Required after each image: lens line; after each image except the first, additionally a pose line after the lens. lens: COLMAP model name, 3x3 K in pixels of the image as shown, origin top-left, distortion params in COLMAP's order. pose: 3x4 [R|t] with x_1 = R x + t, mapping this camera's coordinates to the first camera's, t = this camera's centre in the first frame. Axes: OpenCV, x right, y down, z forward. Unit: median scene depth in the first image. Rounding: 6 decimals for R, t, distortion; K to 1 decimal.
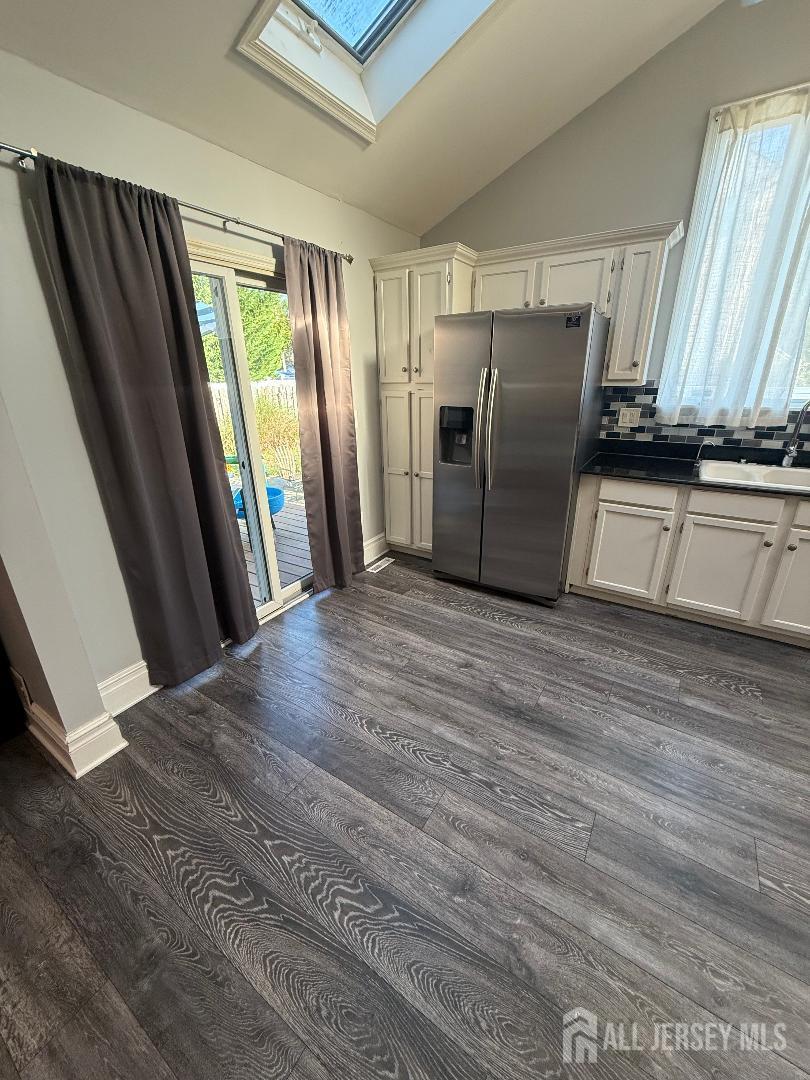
lens RADIAL K [[429.2, 0, 403.1], [0, 429.2, 537.9], [0, 0, 1]] dist [-0.000402, -0.000080]
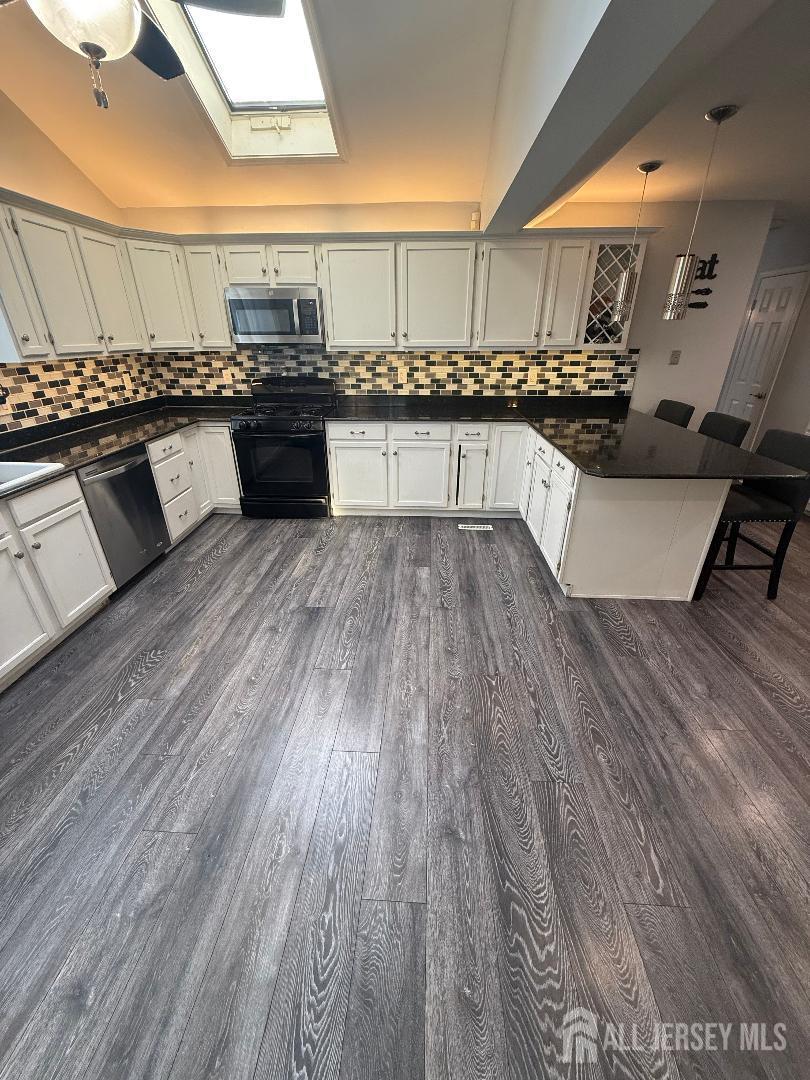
lens RADIAL K [[429.2, 0, 404.8], [0, 429.2, 538.9], [0, 0, 1]] dist [-0.000402, -0.000080]
pose [[-0.498925, -0.356697, 0.789836, -0.228258], [0.328224, 0.765710, 0.553134, -0.234375], [-0.802087, 0.535216, -0.264955, 0.563432]]
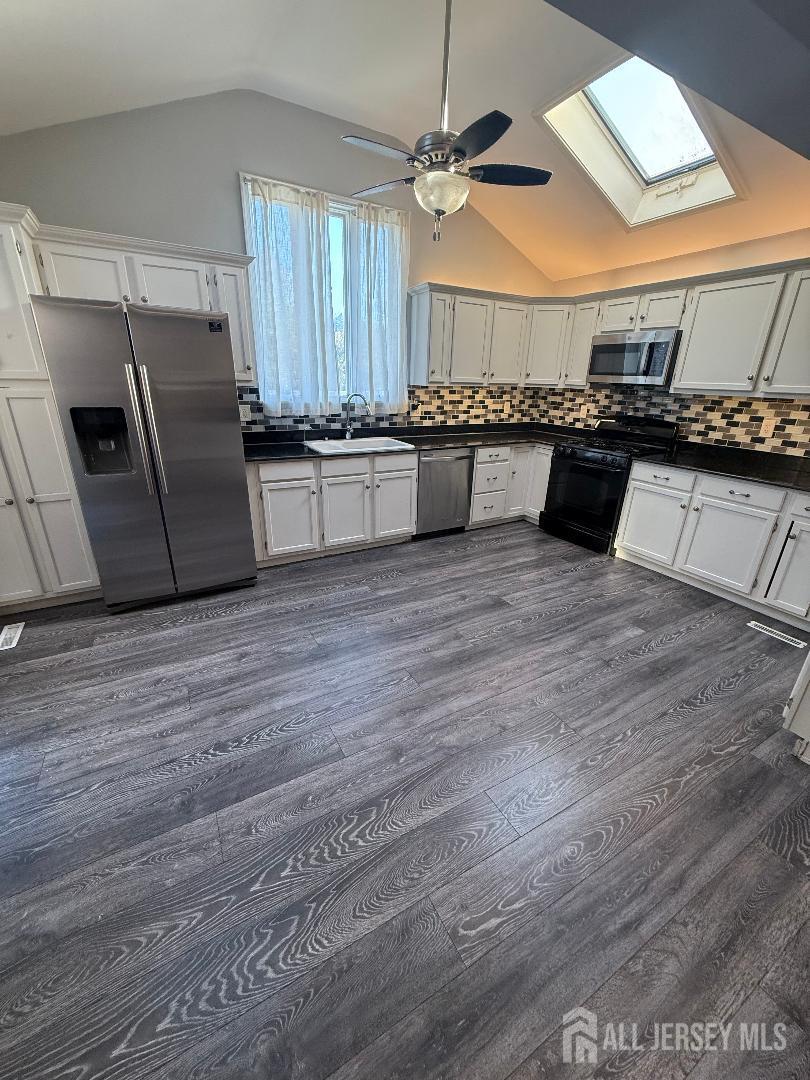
lens RADIAL K [[429.2, 0, 403.9], [0, 429.2, 540.2], [0, 0, 1]] dist [-0.000402, -0.000080]
pose [[0.465005, -0.288262, 0.837063, -0.452557], [0.291406, 0.942654, 0.162743, -0.018704], [-0.835974, 0.168249, 0.522341, 0.094663]]
